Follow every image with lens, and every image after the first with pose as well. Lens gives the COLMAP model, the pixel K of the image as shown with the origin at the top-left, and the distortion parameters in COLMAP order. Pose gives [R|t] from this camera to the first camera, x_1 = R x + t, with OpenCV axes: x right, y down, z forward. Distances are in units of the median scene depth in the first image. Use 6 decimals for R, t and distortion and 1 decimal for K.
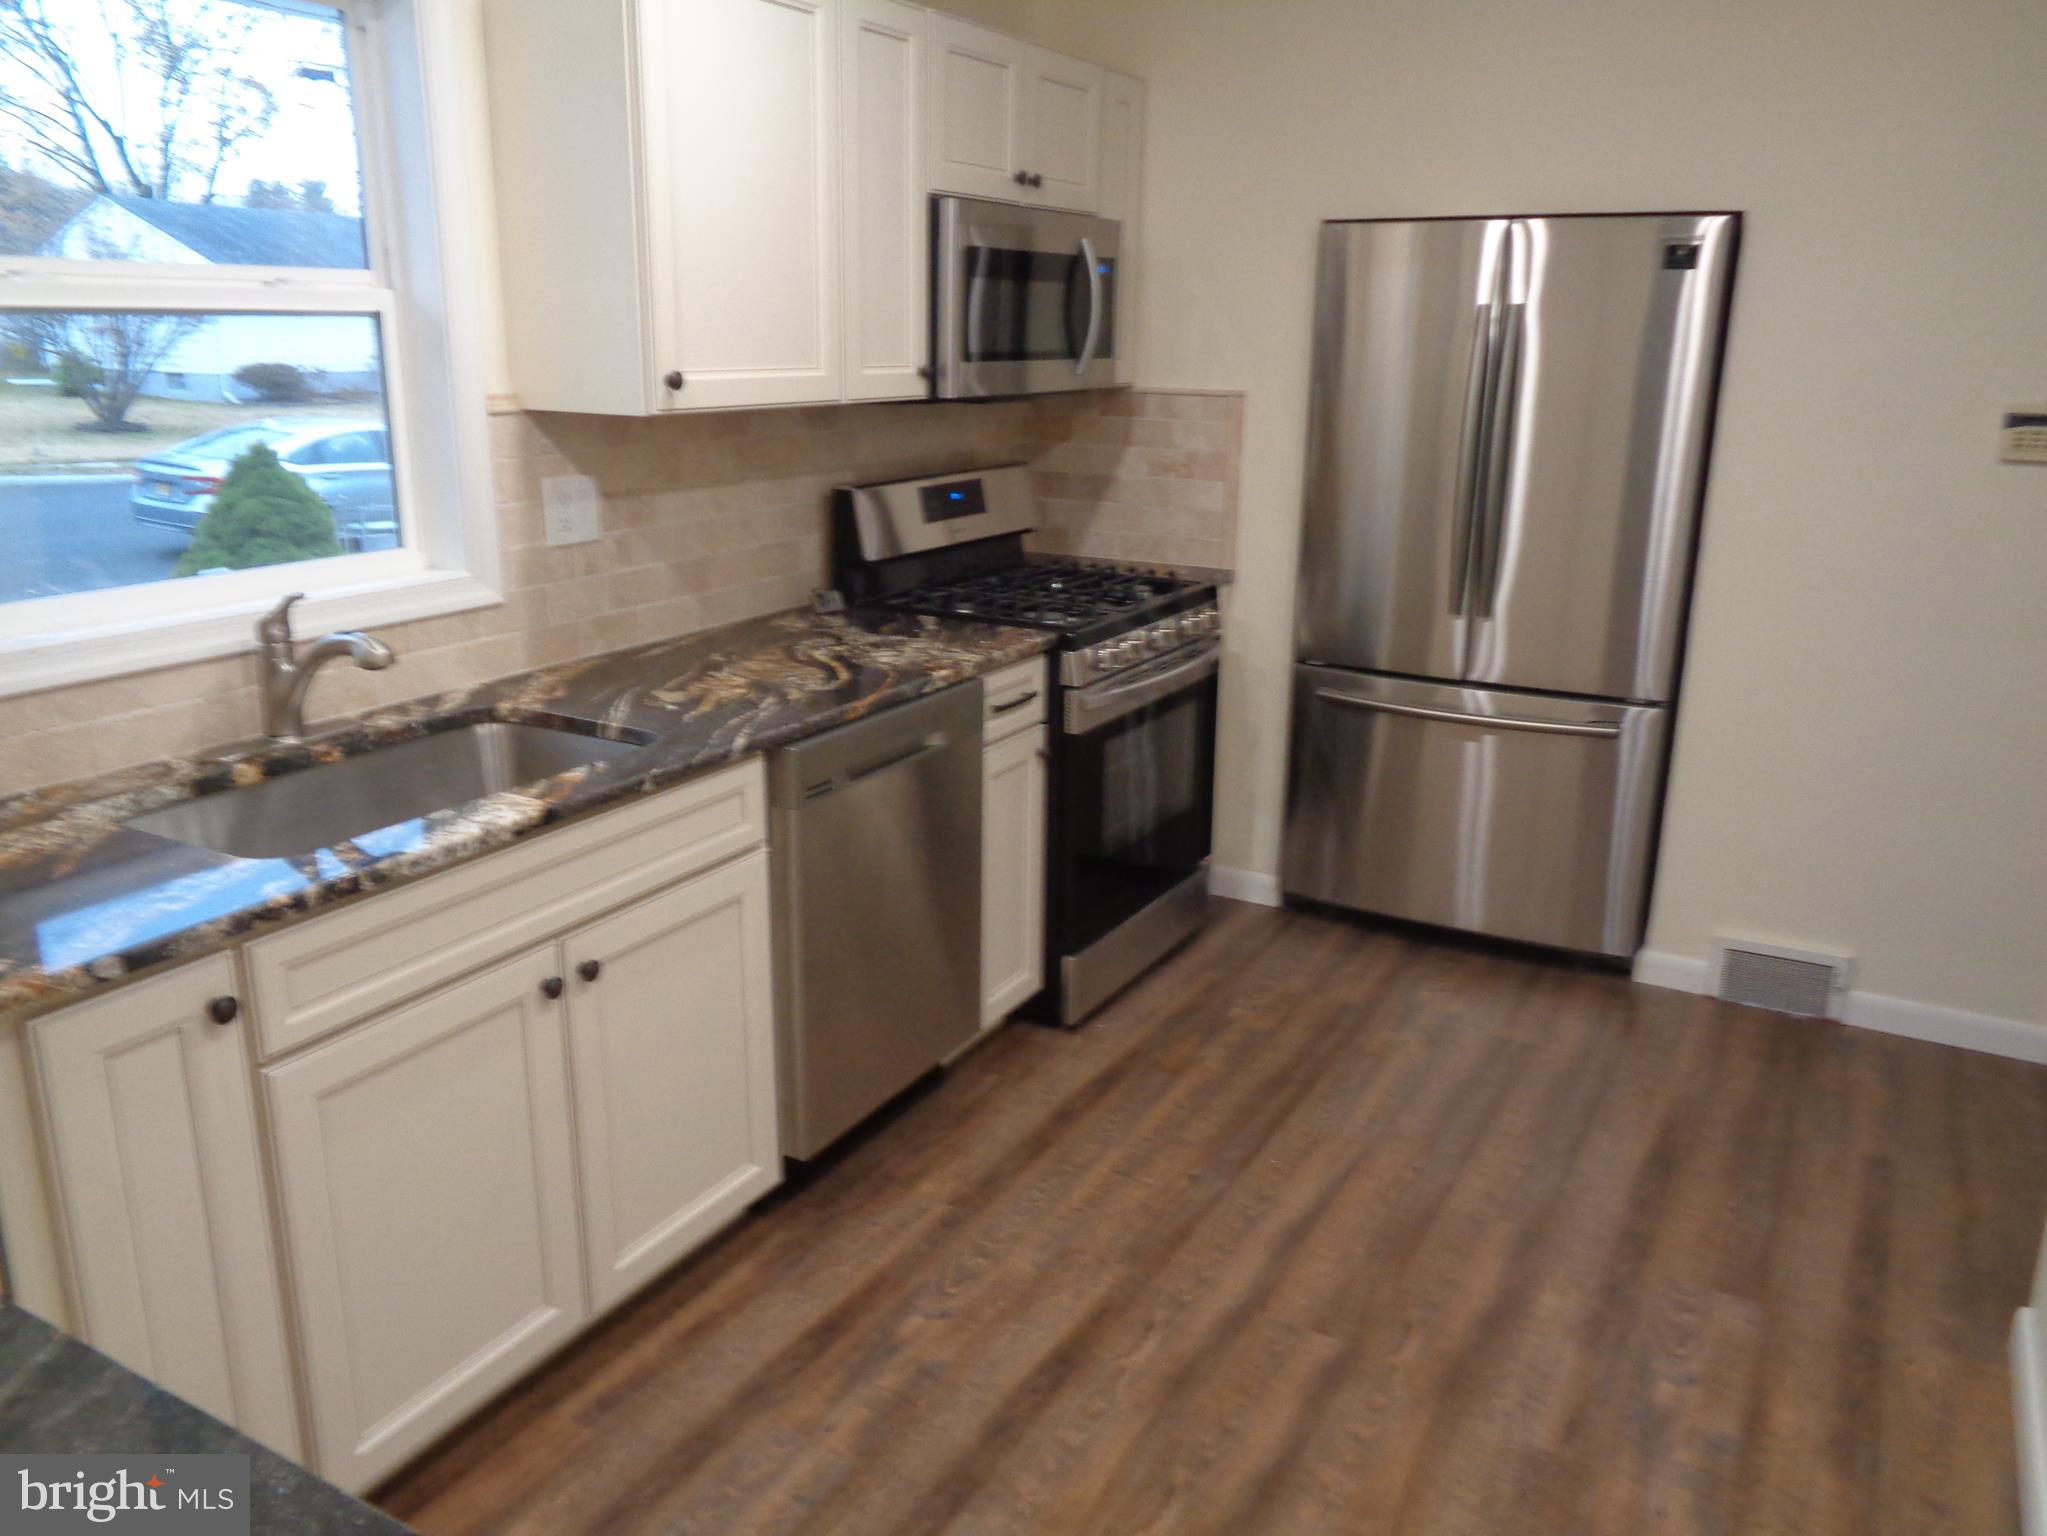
lens RADIAL K [[1539.1, 0, 1023.5], [0, 1539.1, 768.0], [0, 0, 1]] dist [0.003173, 0.009917]
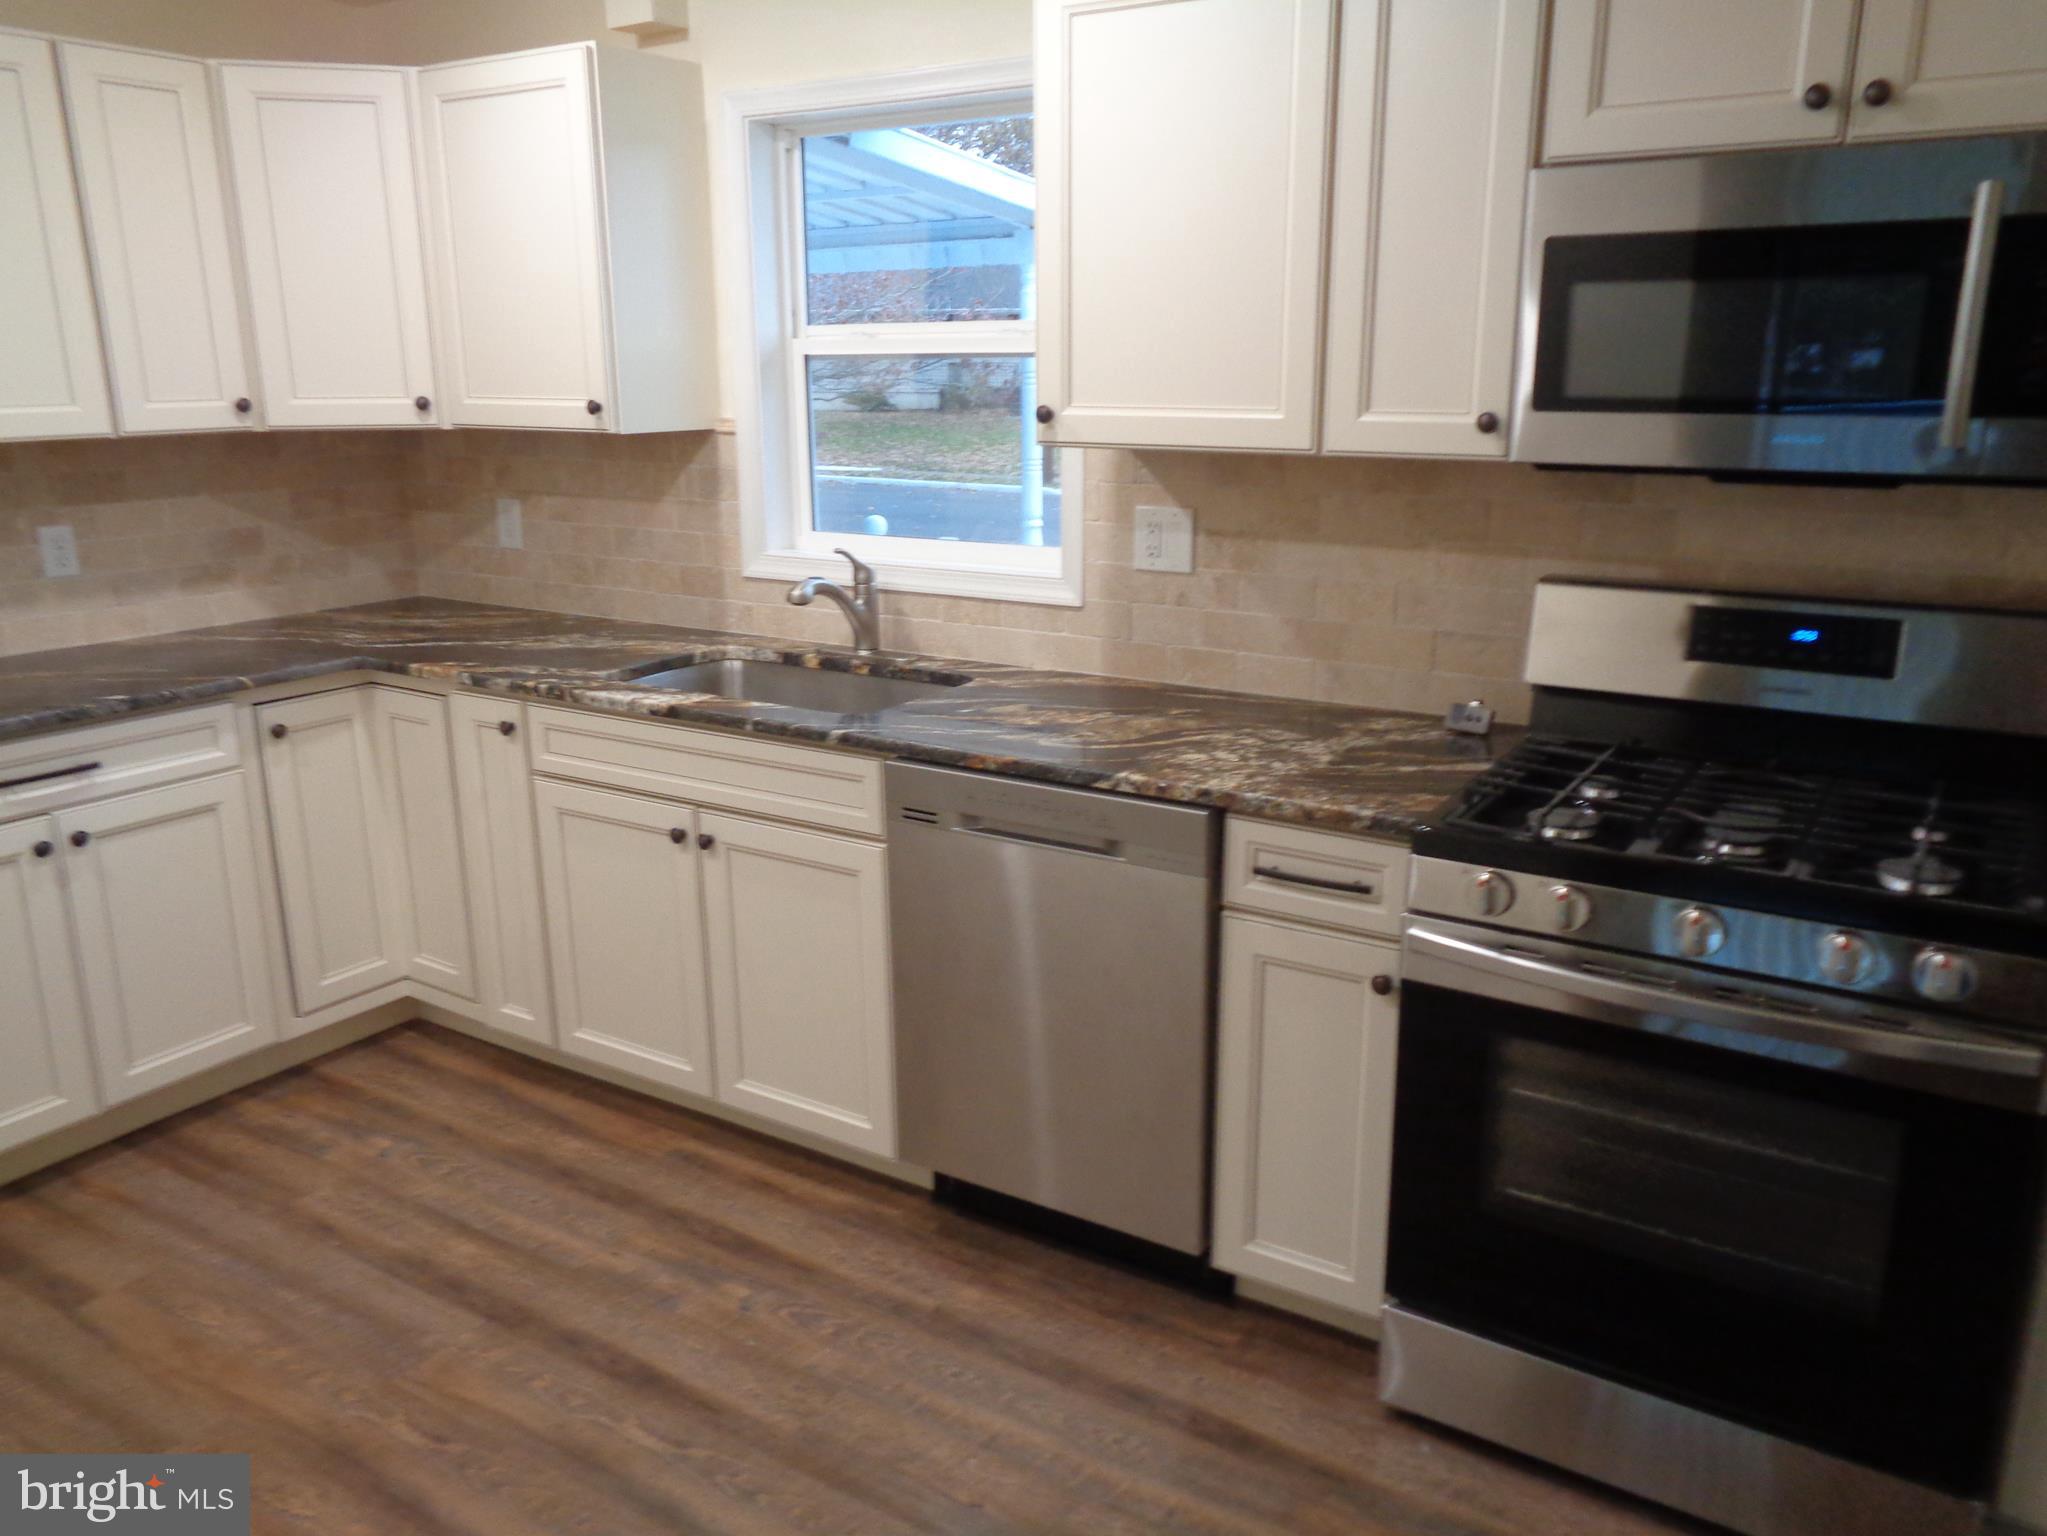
lens RADIAL K [[1539.1, 0, 1023.5], [0, 1539.1, 768.0], [0, 0, 1]] dist [0.003173, 0.009917]
pose [[-0.043854, 0.249341, -0.967422, 0.851187], [-0.272955, 0.928520, 0.251687, -0.294180], [0.961027, 0.275100, 0.027339, 1.048314]]
